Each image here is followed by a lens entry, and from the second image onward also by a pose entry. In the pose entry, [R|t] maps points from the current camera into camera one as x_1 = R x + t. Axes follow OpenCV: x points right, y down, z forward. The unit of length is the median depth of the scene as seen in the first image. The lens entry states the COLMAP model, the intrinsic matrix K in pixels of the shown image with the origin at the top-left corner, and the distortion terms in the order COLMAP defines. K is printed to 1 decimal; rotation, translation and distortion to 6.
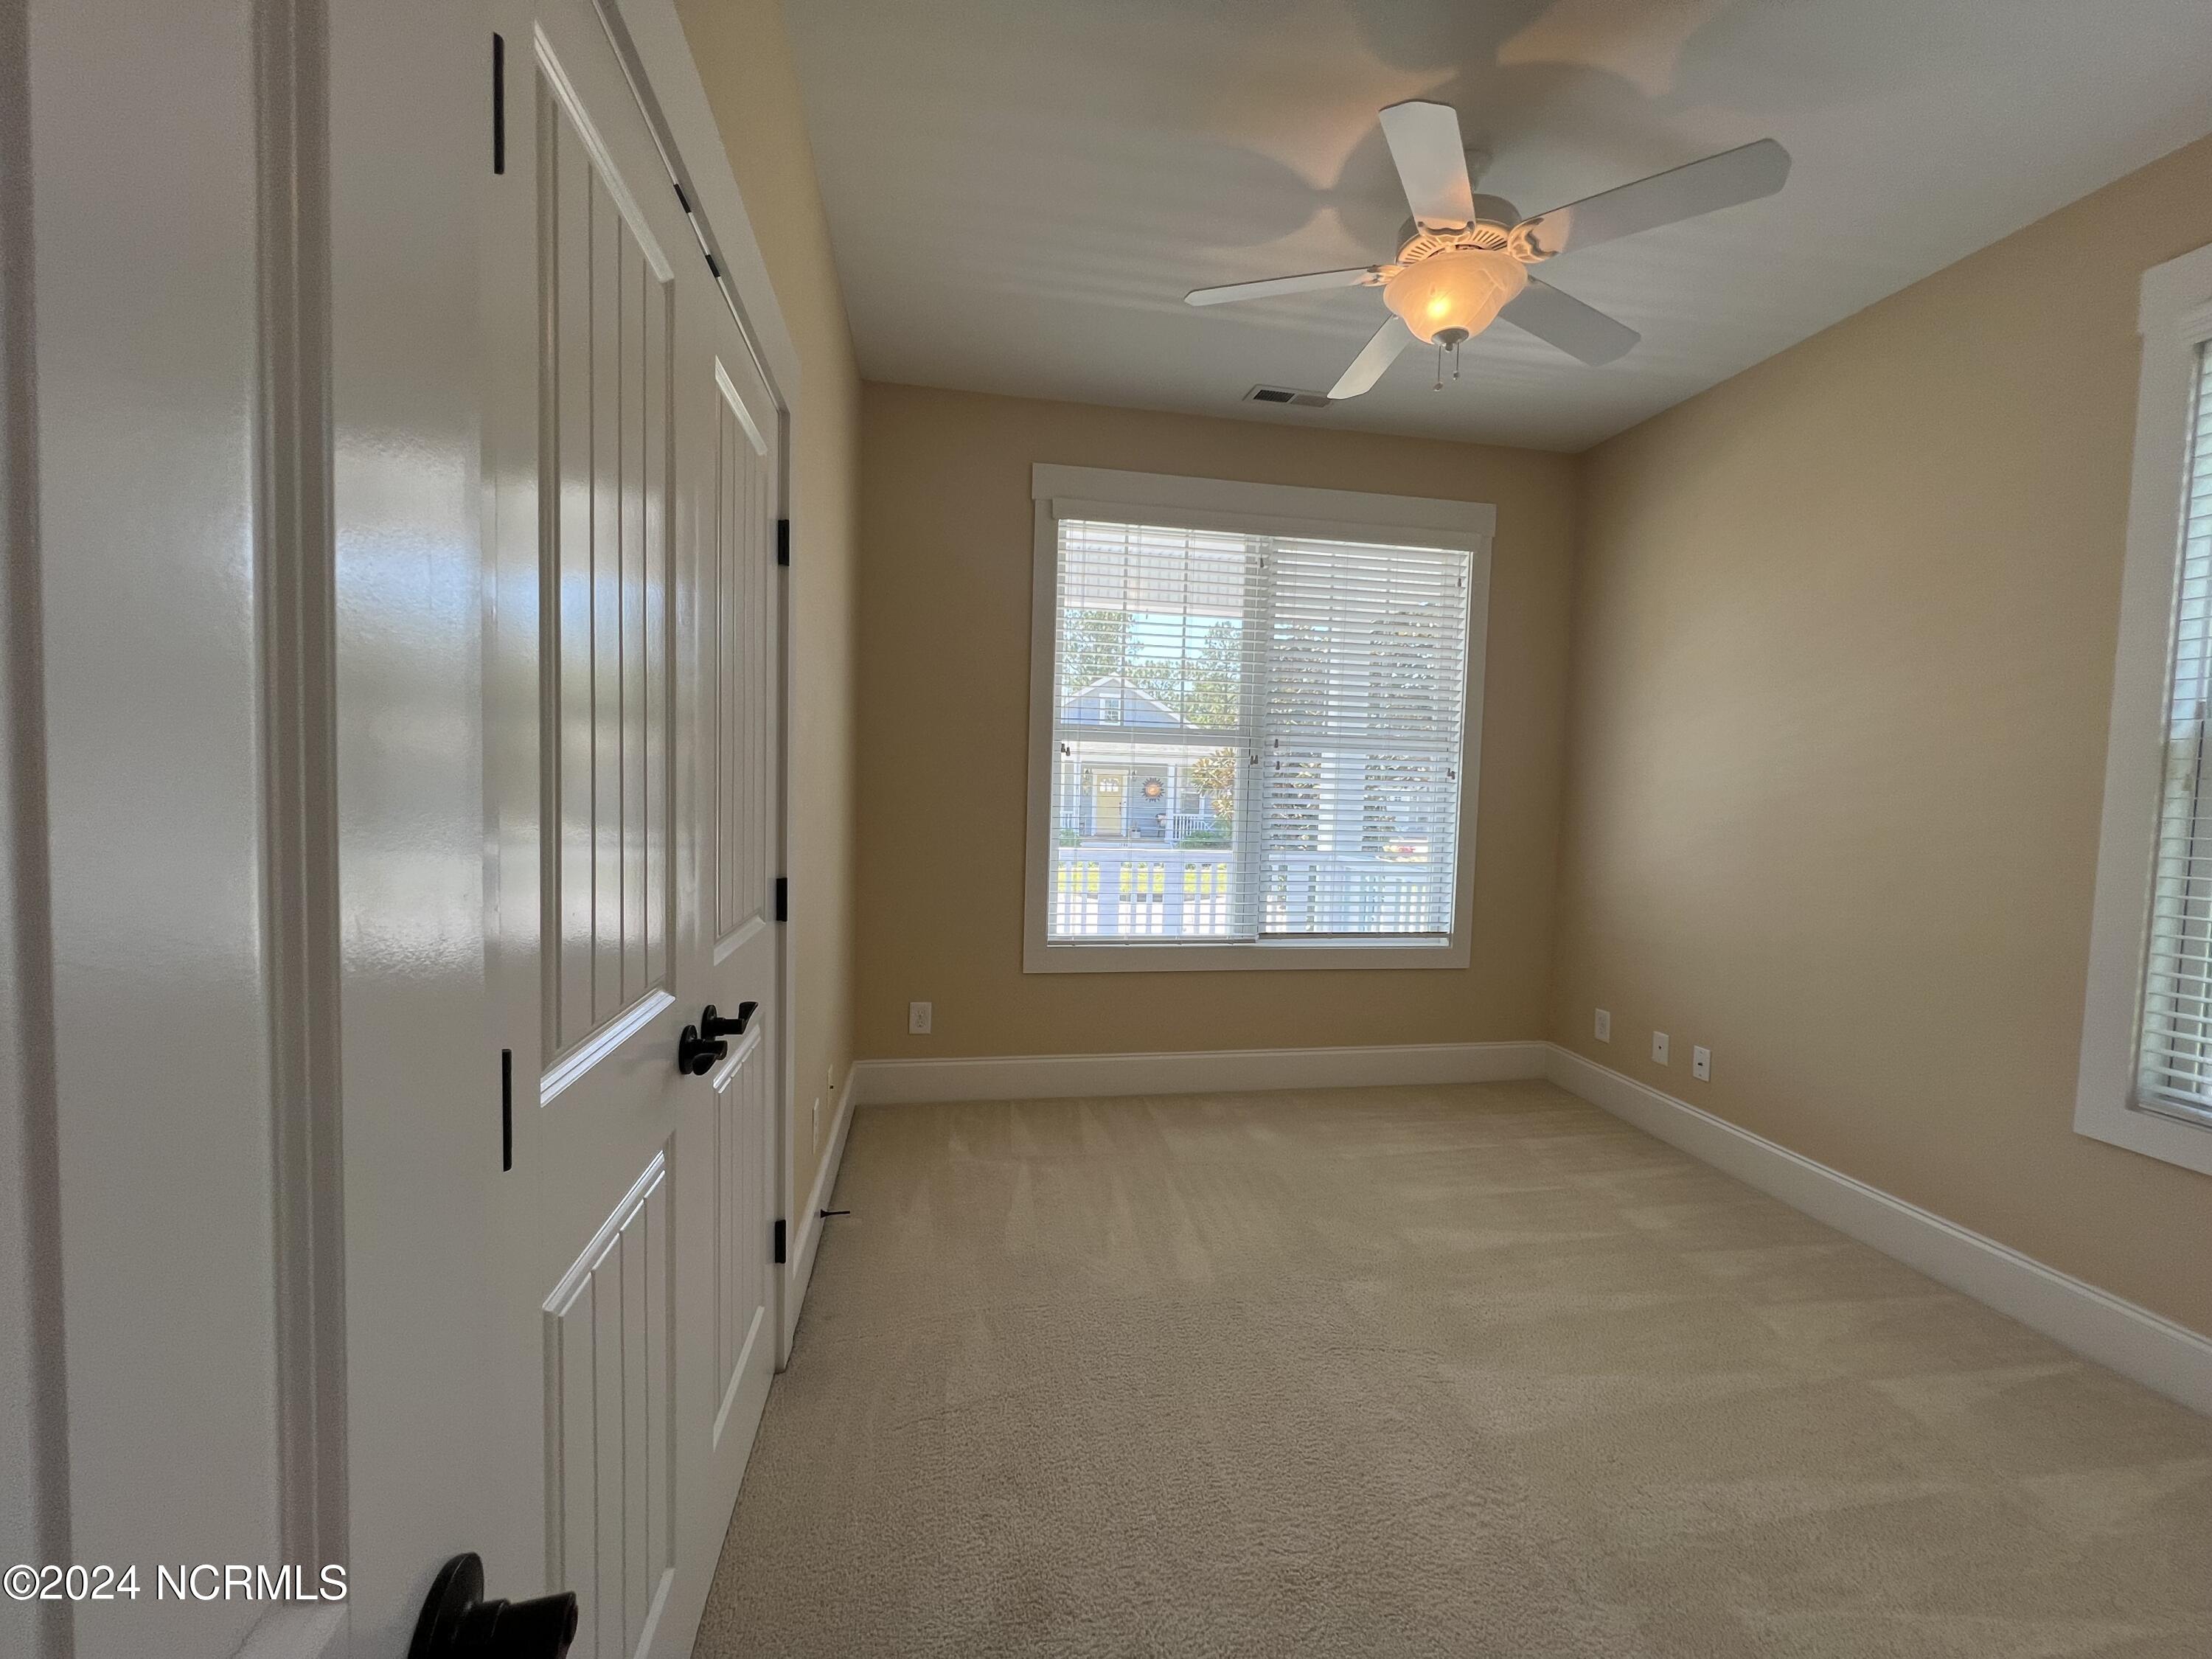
lens RADIAL K [[893.8, 0, 1106.0], [0, 893.8, 829.5], [0, 0, 1]] dist [-0.001346, 0.000220]
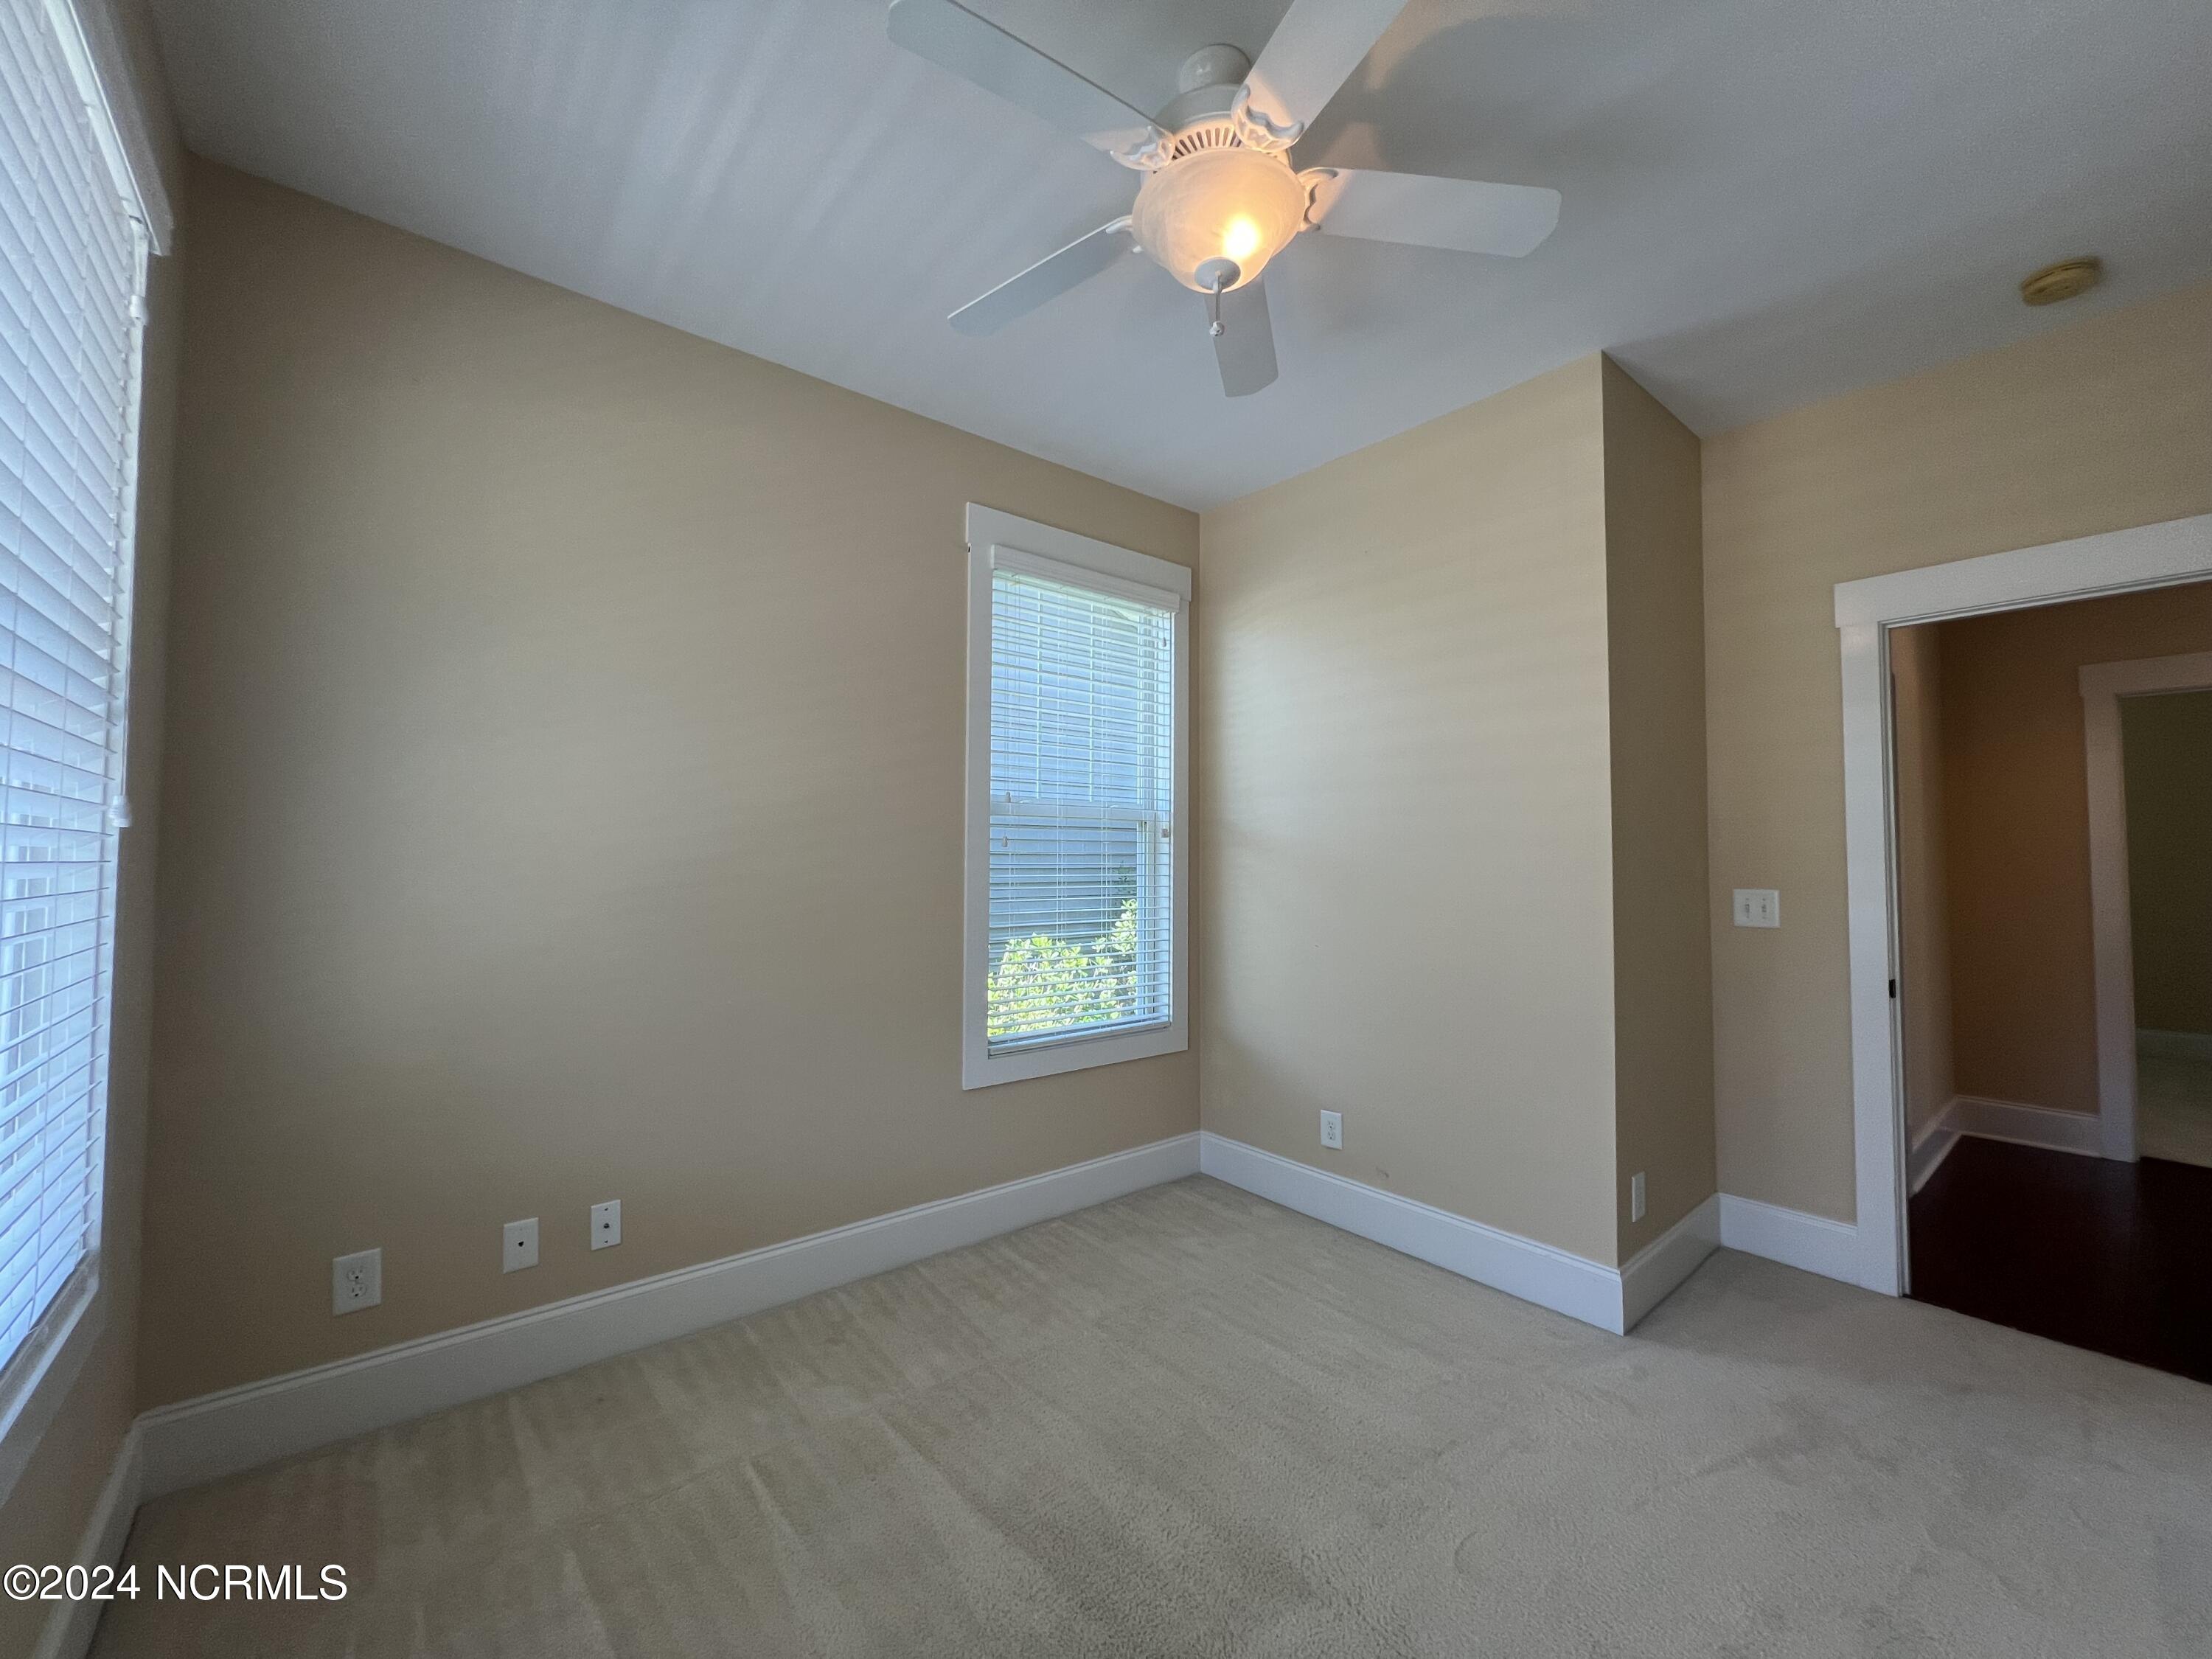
lens RADIAL K [[876.5, 0, 1106.0], [0, 876.5, 829.5], [0, 0, 1]] dist [-0.000266, -0.000013]
pose [[-0.492899, 0.009435, 0.870035, -0.149103], [0.031491, 0.999480, 0.007002, -0.048463], [-0.869516, 0.030849, -0.492940, 0.987741]]
